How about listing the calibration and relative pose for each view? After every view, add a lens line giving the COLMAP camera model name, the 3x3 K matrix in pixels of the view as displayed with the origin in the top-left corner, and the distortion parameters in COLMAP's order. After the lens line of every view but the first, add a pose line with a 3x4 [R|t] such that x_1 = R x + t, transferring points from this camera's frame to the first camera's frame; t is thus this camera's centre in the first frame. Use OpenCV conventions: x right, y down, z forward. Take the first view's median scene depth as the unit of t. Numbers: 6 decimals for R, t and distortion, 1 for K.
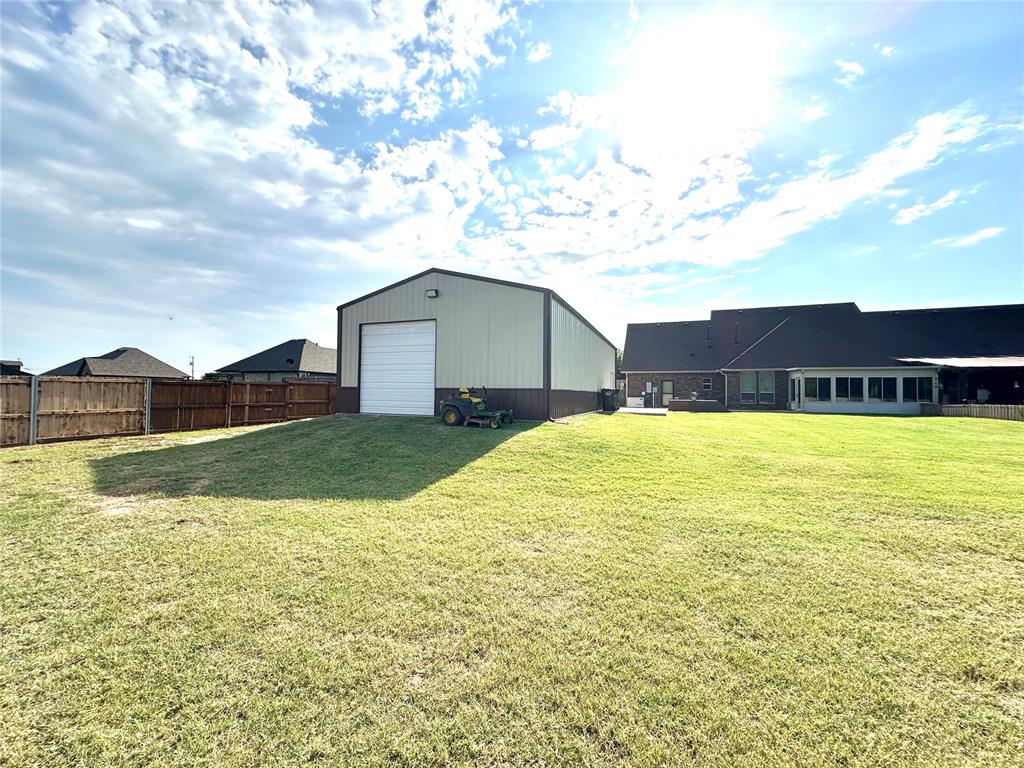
lens RADIAL K [[409.2, 0, 513.6], [0, 409.2, 383.4], [0, 0, 1]] dist [0.000092, 0.000004]
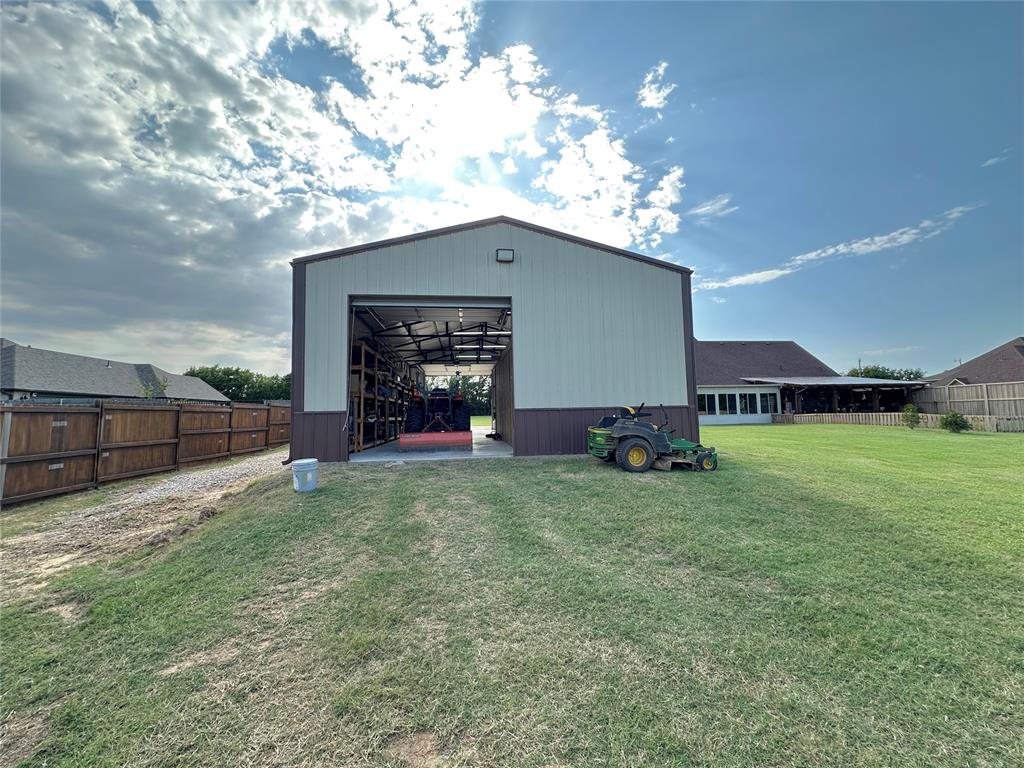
lens RADIAL K [[409.2, 0, 511.1], [0, 409.2, 382.1], [0, 0, 1]] dist [0.000092, 0.000004]
pose [[0.882584, 0.008420, 0.470079, -0.282595], [0.017769, 0.998528, -0.051247, 0.001202], [-0.469818, 0.053582, 0.881136, 0.273496]]
